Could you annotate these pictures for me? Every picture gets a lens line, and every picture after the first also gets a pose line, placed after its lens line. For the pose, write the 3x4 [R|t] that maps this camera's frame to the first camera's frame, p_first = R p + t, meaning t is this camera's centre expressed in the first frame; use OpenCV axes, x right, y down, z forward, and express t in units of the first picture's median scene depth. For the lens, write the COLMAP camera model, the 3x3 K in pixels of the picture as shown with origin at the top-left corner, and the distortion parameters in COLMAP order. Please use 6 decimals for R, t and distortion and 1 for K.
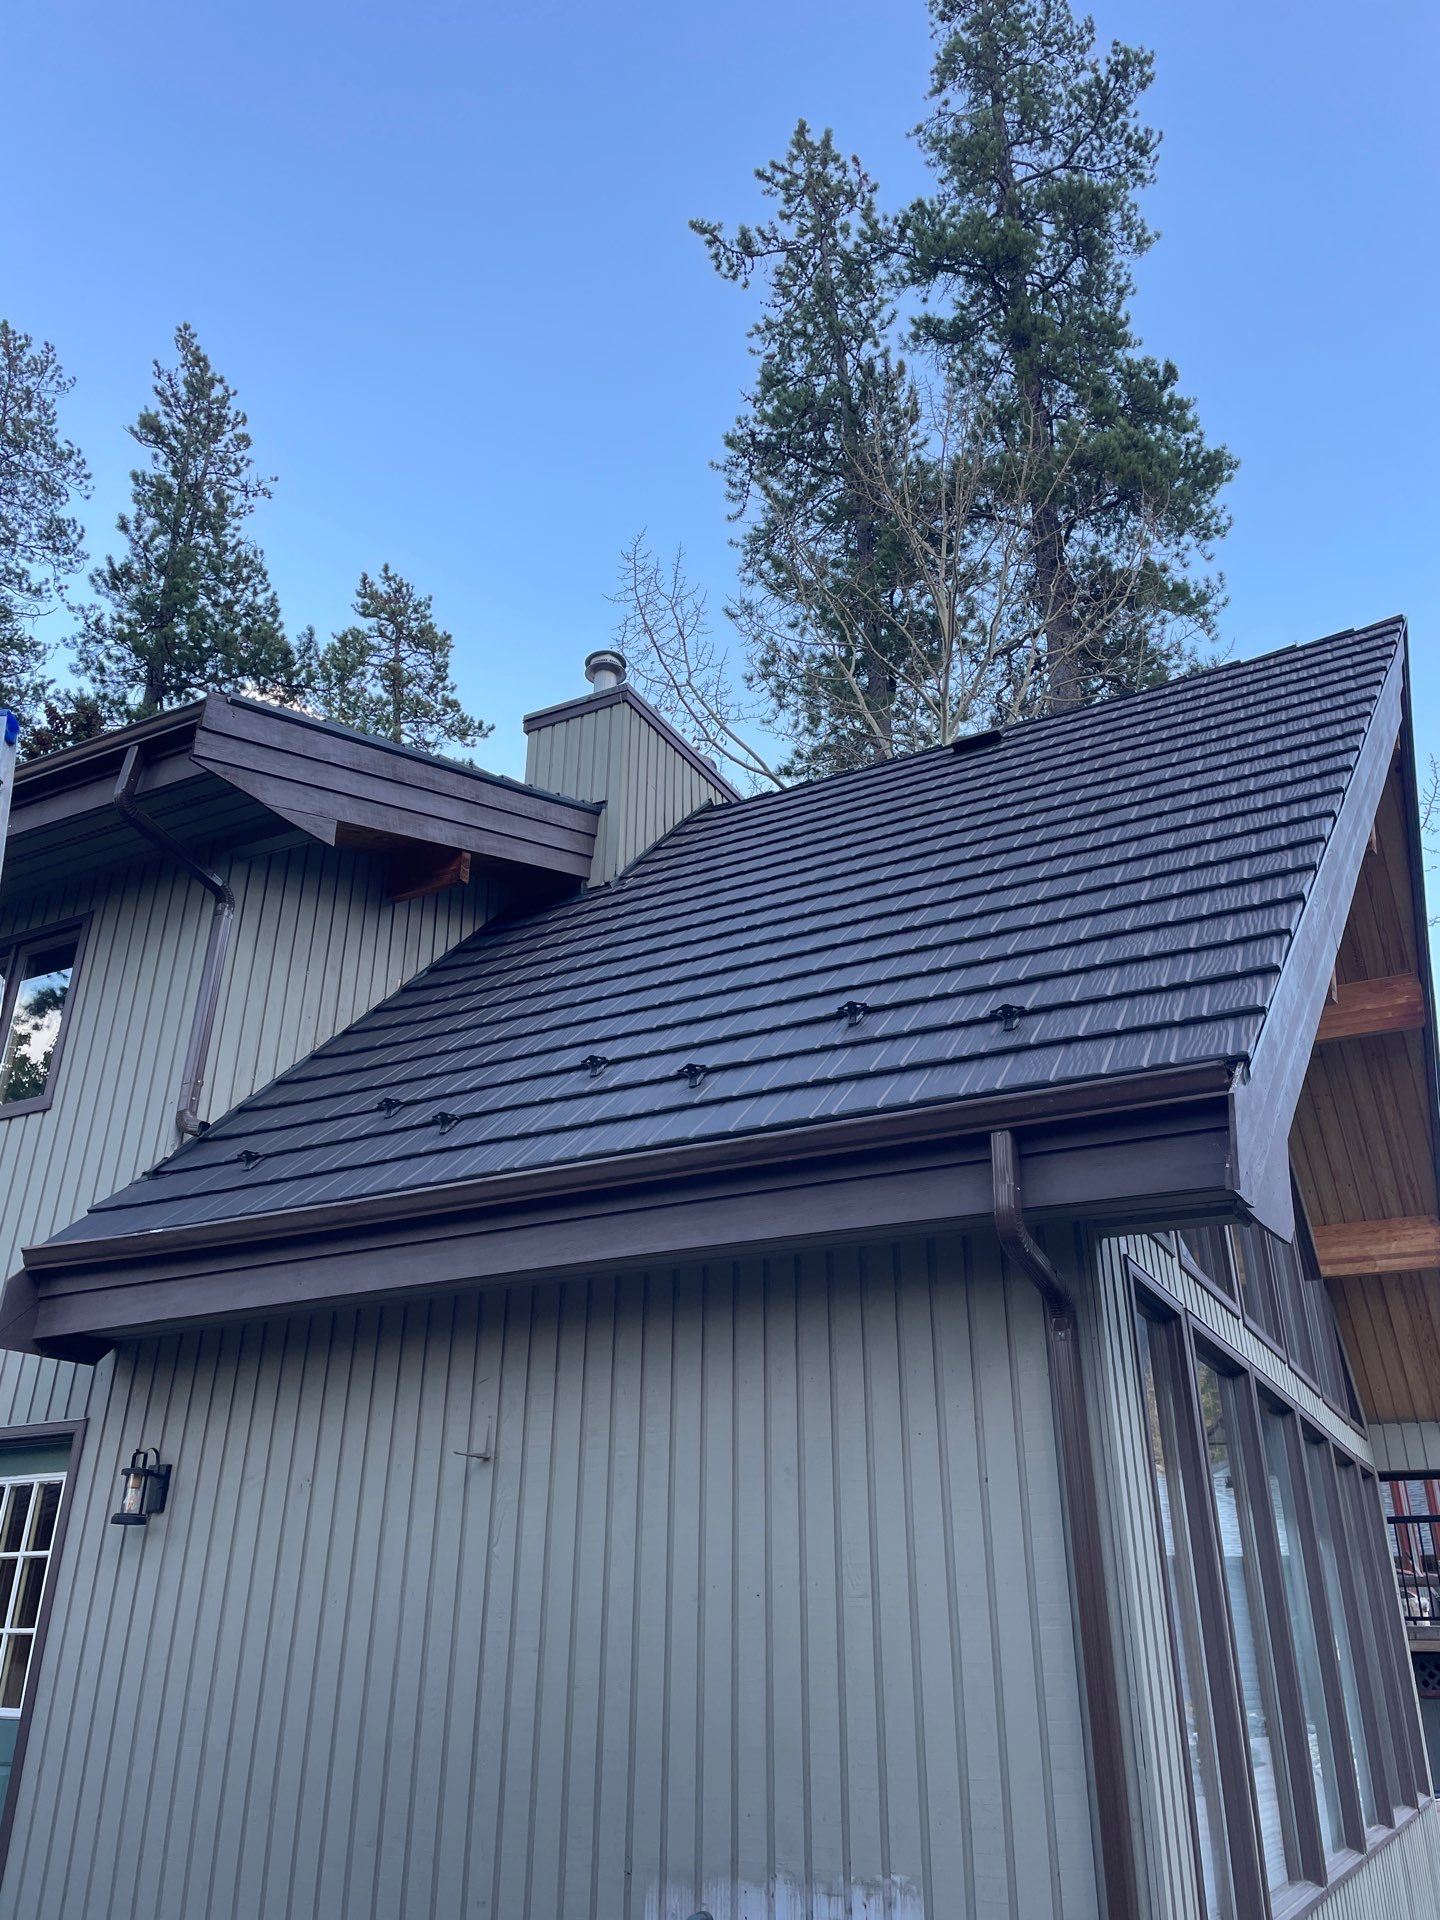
lens RADIAL K [[1442.6, 0, 731.7], [0, 1442.6, 956.4], [0, 0, 1]] dist [0.106386, -0.127738]
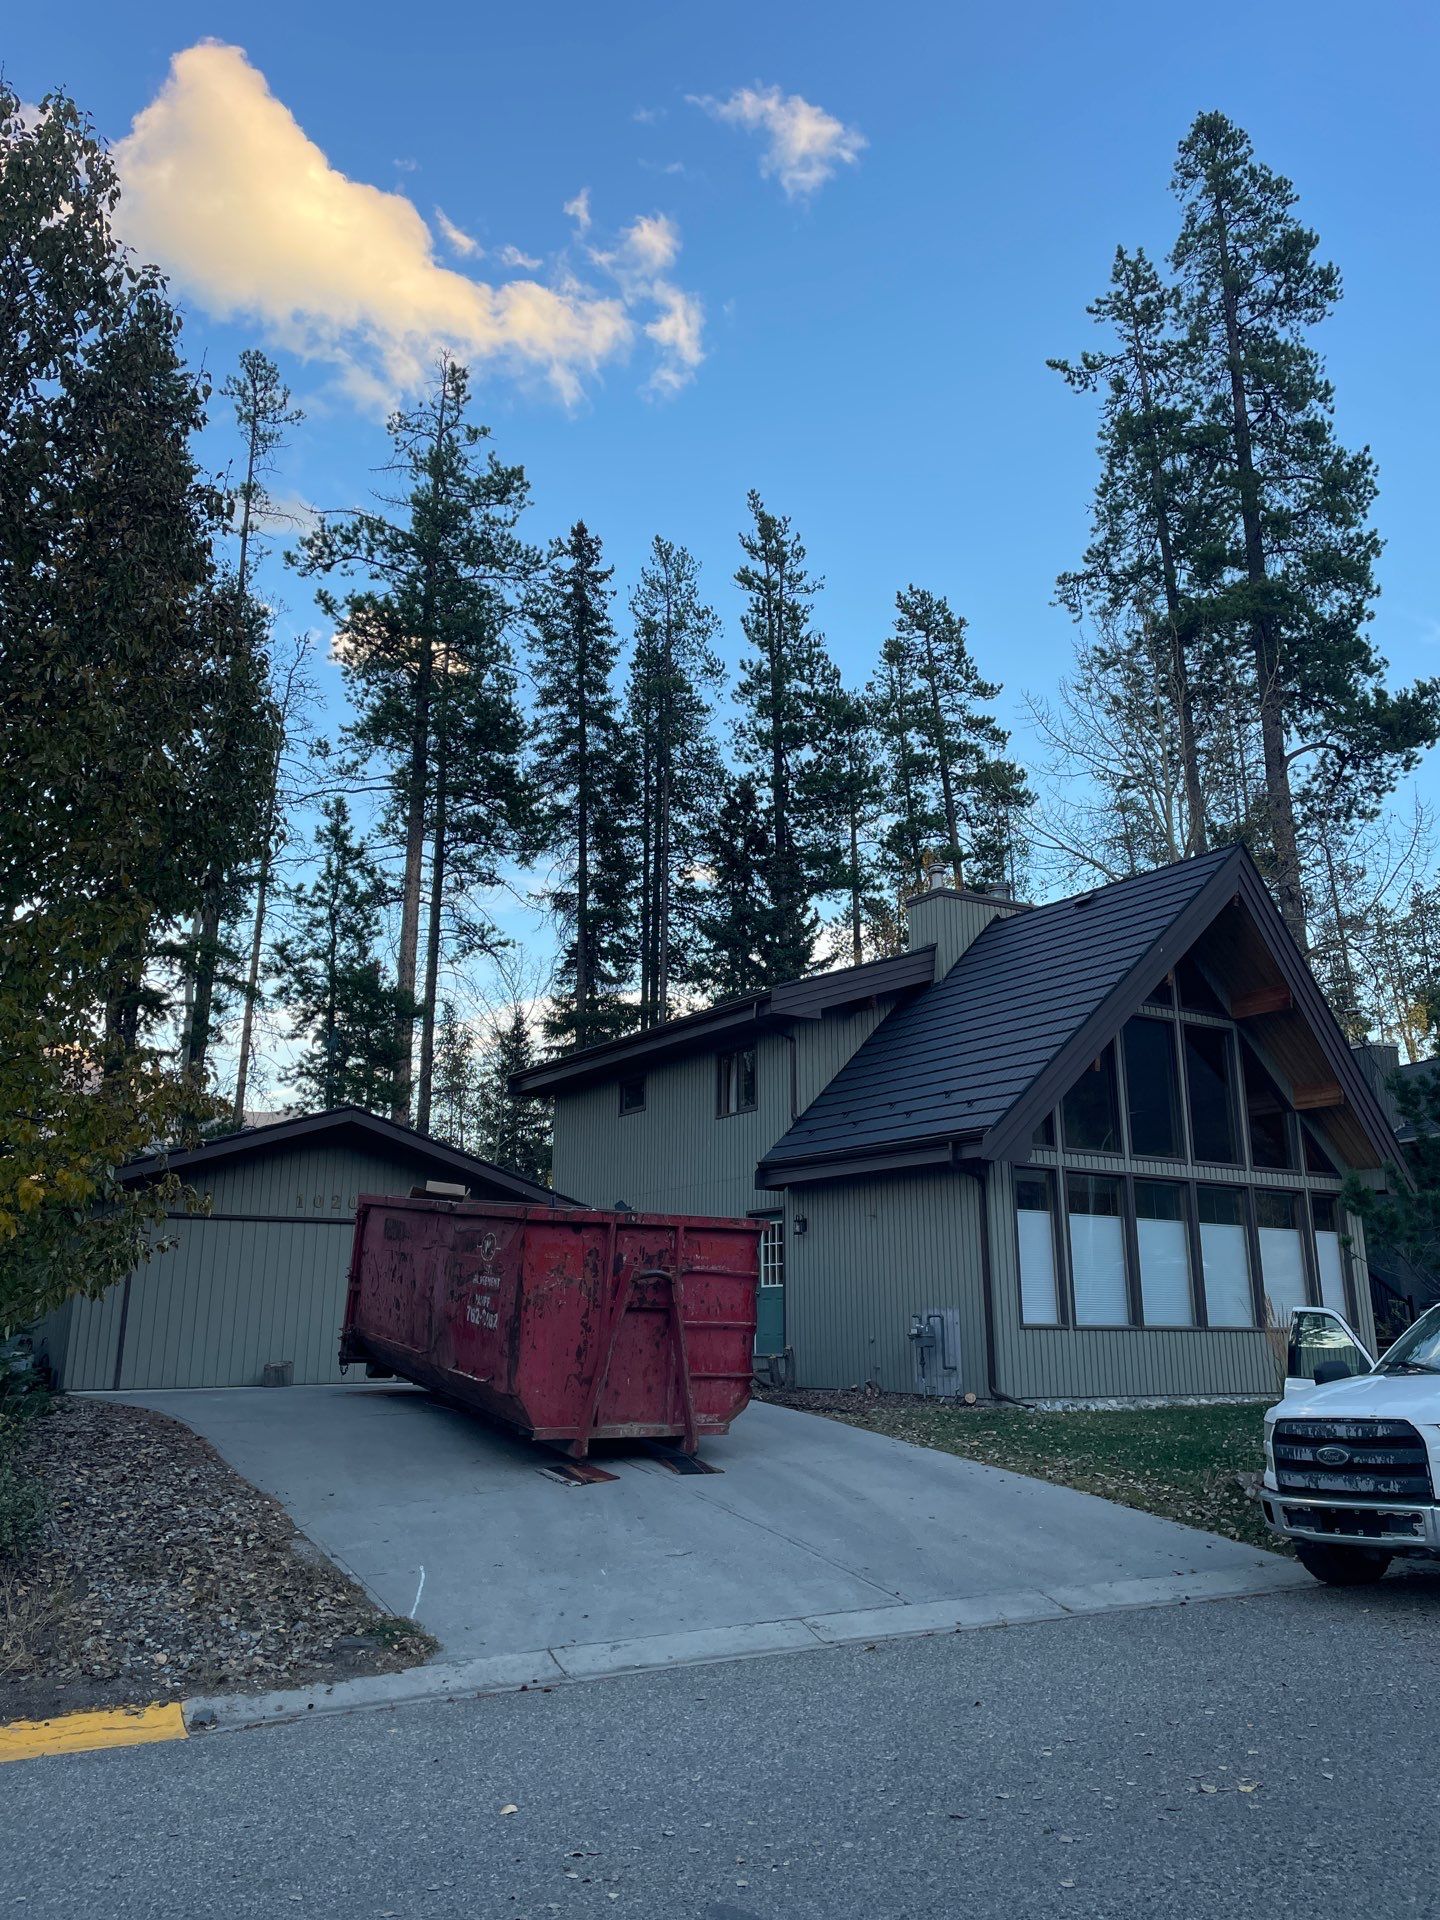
lens RADIAL K [[1442.6, 0, 731.7], [0, 1442.6, 956.4], [0, 0, 1]] dist [0.106386, -0.127738]
pose [[0.875133, -0.125781, -0.467249, 0.297320], [0.211057, 0.968151, 0.134678, -0.196591], [0.435427, -0.216477, 0.873808, -0.504407]]
